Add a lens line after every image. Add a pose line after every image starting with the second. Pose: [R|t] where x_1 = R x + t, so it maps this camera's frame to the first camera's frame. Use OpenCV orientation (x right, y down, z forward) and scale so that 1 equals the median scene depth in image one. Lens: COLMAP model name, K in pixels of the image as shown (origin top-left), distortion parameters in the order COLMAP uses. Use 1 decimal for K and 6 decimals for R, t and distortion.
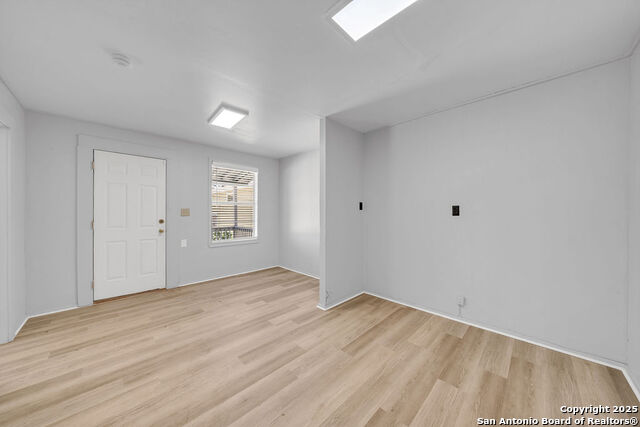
lens RADIAL K [[216.5, 0, 318.7], [0, 216.5, 214.4], [0, 0, 1]] dist [-0.010356, -0.000079]
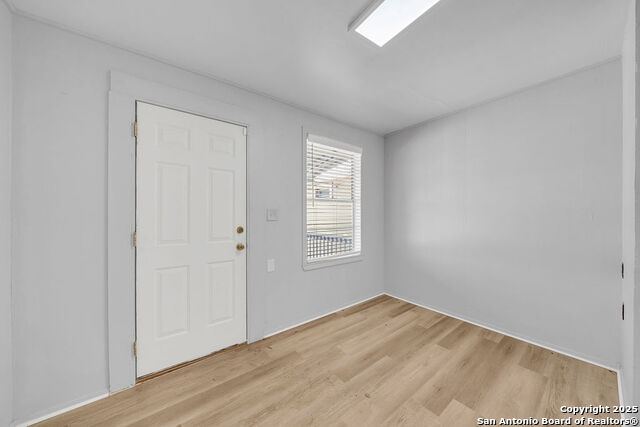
lens RADIAL K [[216.5, 0, 318.7], [0, 216.5, 214.4], [0, 0, 1]] dist [-0.010356, -0.000079]
pose [[0.991907, -0.003827, -0.126908, -0.563013], [0.002994, 0.999973, -0.006755, -0.008252], [0.126931, 0.006321, 0.991891, 0.557928]]
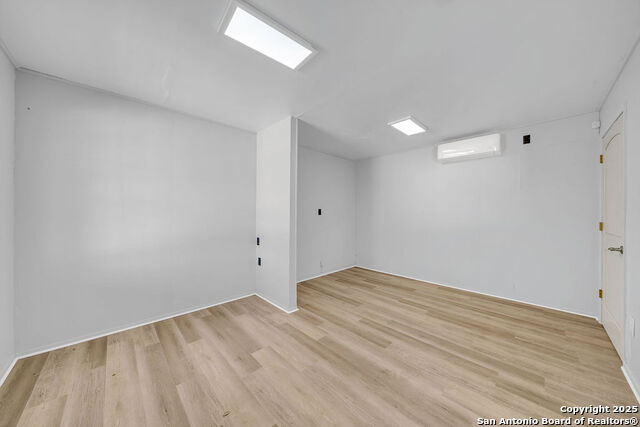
lens RADIAL K [[216.5, 0, 318.7], [0, 216.5, 214.4], [0, 0, 1]] dist [-0.010356, -0.000079]
pose [[0.020669, -0.008058, 0.999754, -0.993362], [0.006171, 0.999949, 0.007932, -0.010197], [-0.999767, 0.006006, 0.020718, 0.894512]]
